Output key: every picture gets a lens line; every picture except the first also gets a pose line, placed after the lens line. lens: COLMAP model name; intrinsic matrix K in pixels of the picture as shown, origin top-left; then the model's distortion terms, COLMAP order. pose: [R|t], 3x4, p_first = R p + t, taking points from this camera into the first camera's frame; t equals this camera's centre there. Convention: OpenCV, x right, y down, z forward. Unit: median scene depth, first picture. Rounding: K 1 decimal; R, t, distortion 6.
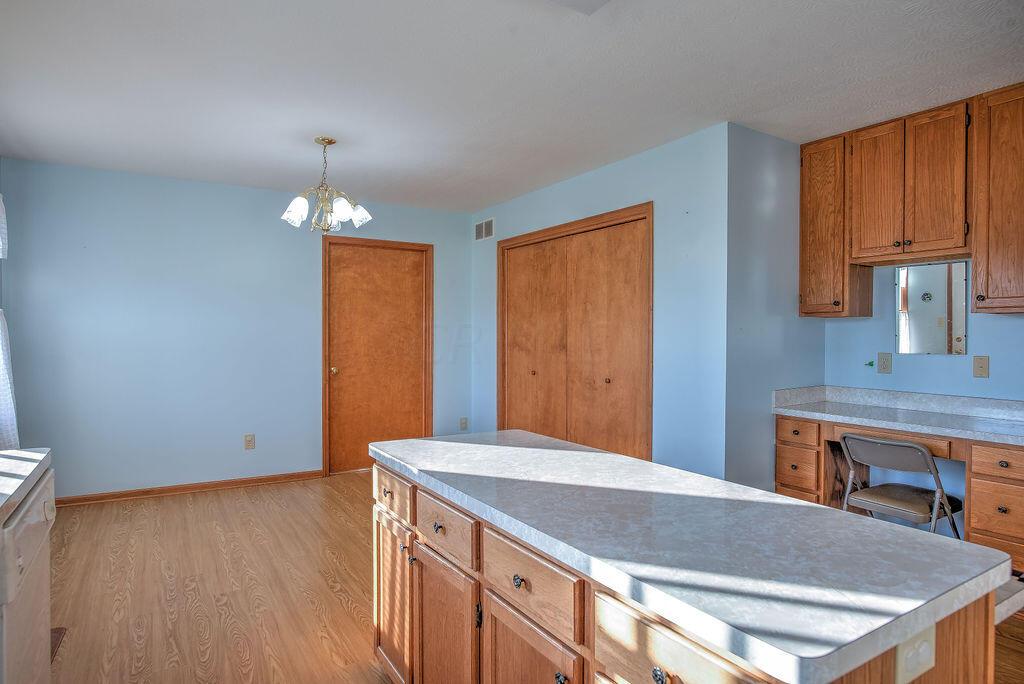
lens RADIAL K [[607.2, 0, 512.0], [0, 607.2, 342.0], [0, 0, 1]] dist [-0.005509, 0.001069]
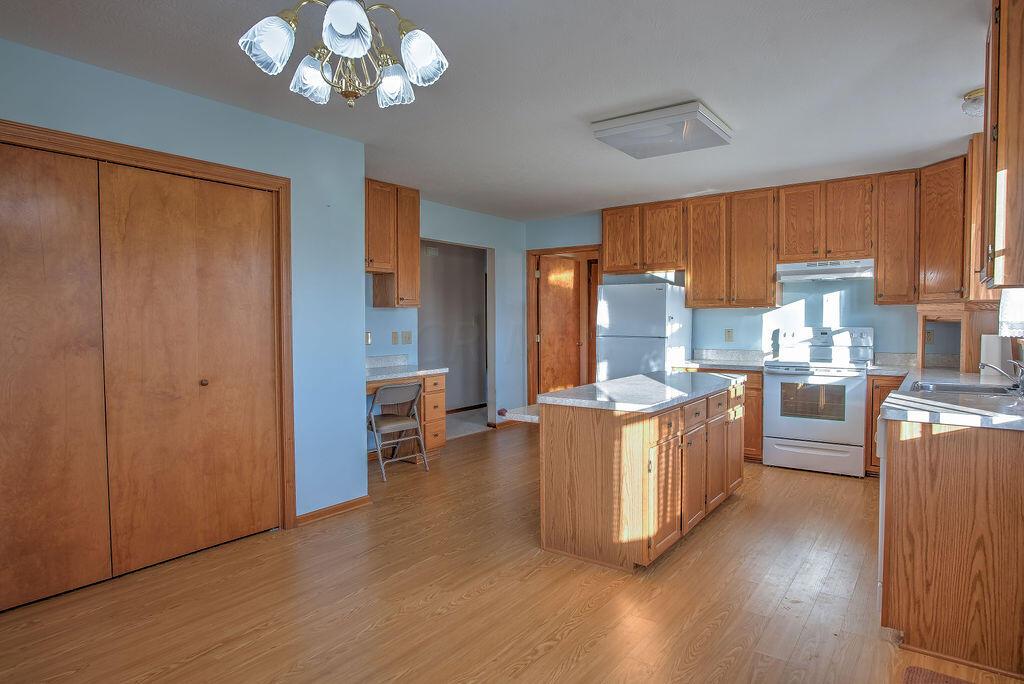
lens RADIAL K [[607.2, 0, 512.0], [0, 607.2, 342.0], [0, 0, 1]] dist [-0.005509, 0.001069]
pose [[-0.403727, -0.034707, 0.914221, -1.034246], [0.015097, 0.998891, 0.044588, -0.022566], [-0.914755, 0.031804, -0.402755, 1.428777]]
